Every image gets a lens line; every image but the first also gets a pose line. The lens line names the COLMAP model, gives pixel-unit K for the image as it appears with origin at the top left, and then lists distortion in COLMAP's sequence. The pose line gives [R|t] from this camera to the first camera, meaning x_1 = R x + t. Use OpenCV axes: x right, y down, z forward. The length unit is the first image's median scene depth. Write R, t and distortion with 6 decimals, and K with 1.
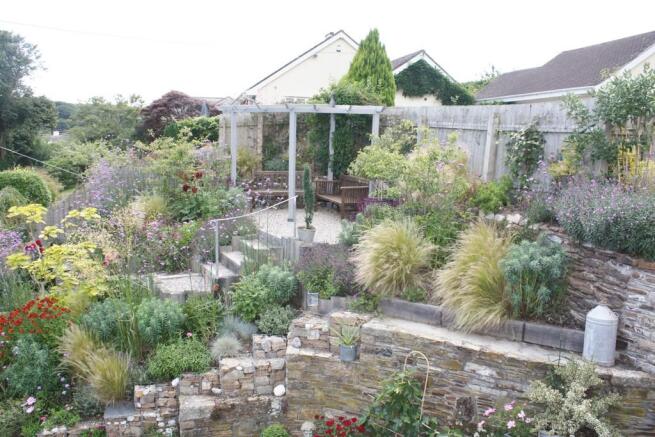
lens RADIAL K [[536.1, 0, 327.0], [0, 536.1, 217.7], [0, 0, 1]] dist [-0.105567, 0.001265]
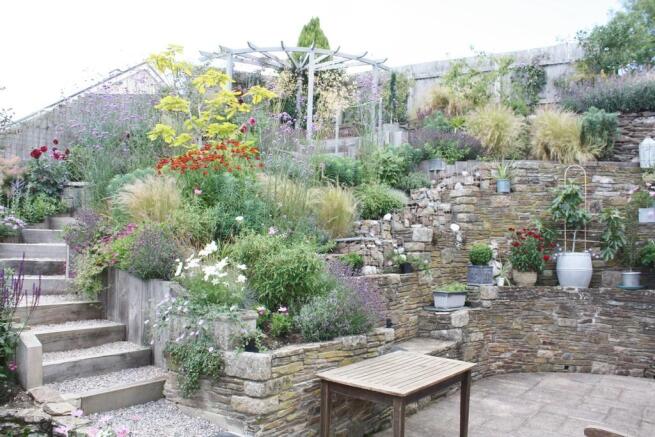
lens RADIAL K [[536.1, 0, 328.1], [0, 536.1, 219.2], [0, 0, 1]] dist [-0.105567, 0.001265]
pose [[0.821892, 0.020711, 0.569266, -0.981444], [0.083061, 0.984301, -0.155732, 0.474982], [-0.563555, 0.175279, 0.807269, 0.240614]]
